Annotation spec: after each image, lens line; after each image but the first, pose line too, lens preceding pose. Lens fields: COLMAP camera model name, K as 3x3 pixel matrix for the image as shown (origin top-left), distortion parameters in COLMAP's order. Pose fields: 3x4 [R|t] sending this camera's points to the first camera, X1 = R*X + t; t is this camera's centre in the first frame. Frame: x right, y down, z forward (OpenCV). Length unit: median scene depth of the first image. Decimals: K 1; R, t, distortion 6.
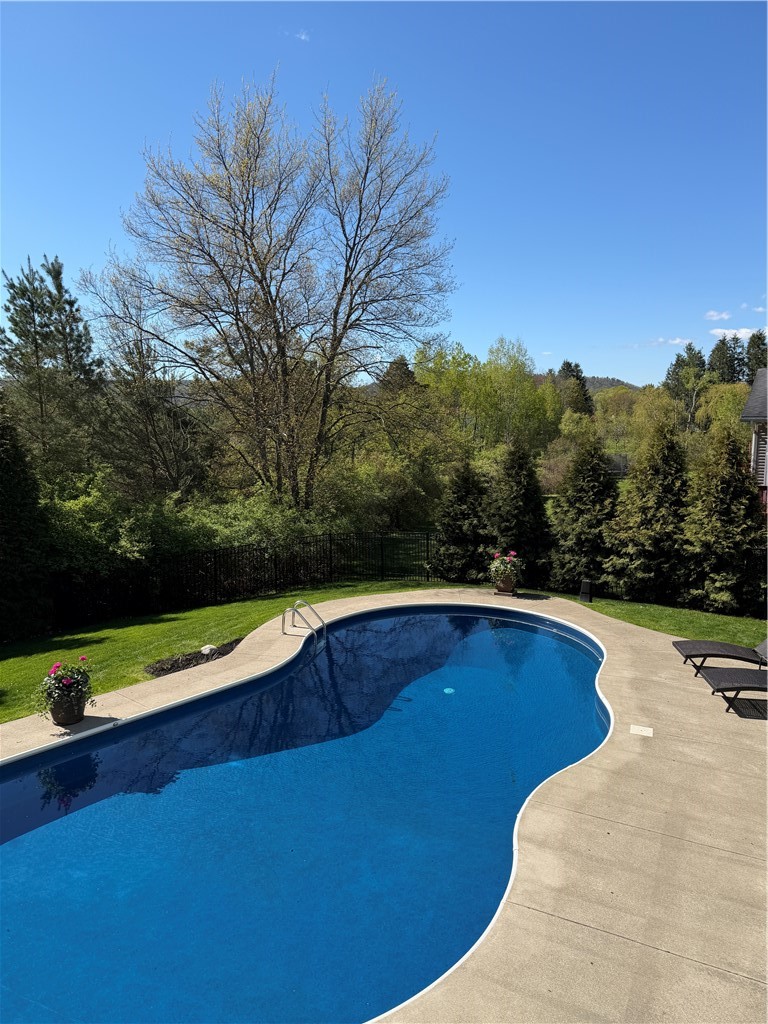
lens RADIAL K [[718.1, 0, 384.0], [0, 718.1, 512.0], [0, 0, 1]] dist [0.141439, -0.275164]
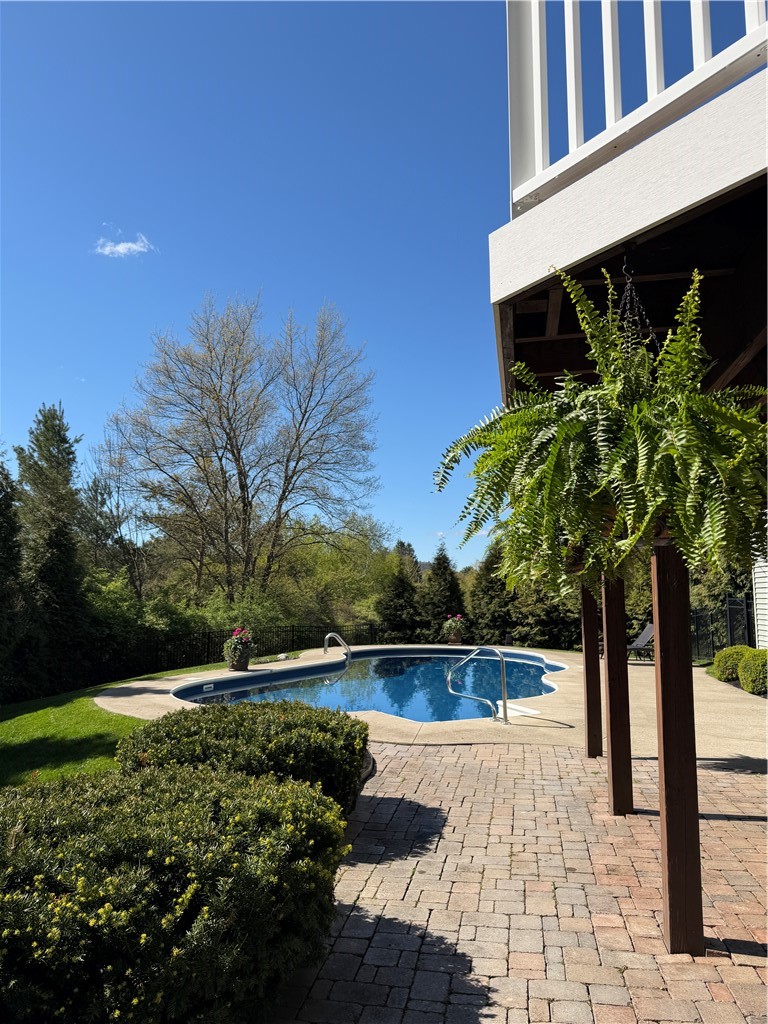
lens RADIAL K [[718.1, 0, 384.0], [0, 718.1, 512.0], [0, 0, 1]] dist [0.141439, -0.275164]
pose [[0.971718, 0.034956, 0.233541, -0.230688], [0.024757, 0.968452, -0.247968, 0.159838], [-0.234841, 0.246737, 0.940197, -0.258566]]
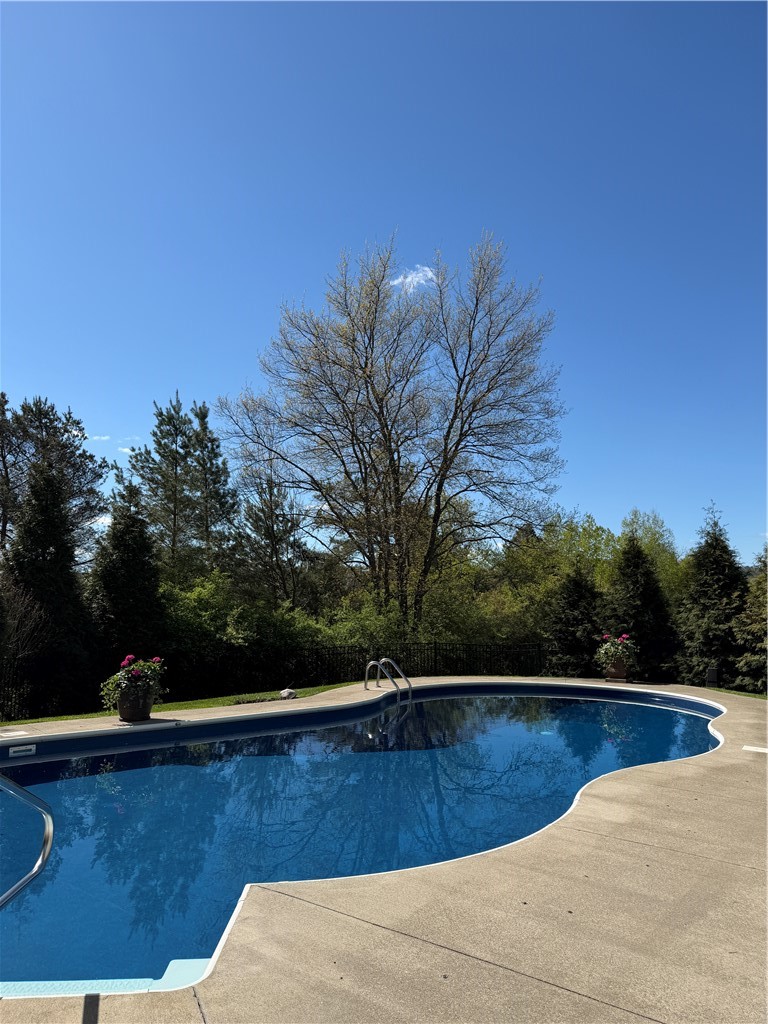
lens RADIAL K [[718.1, 0, 384.0], [0, 718.1, 512.0], [0, 0, 1]] dist [0.141439, -0.275164]
pose [[0.982911, -0.016077, -0.183380, 0.039551], [-0.032134, 0.965900, -0.256915, 0.117901], [0.181257, 0.258418, 0.948876, 0.023575]]
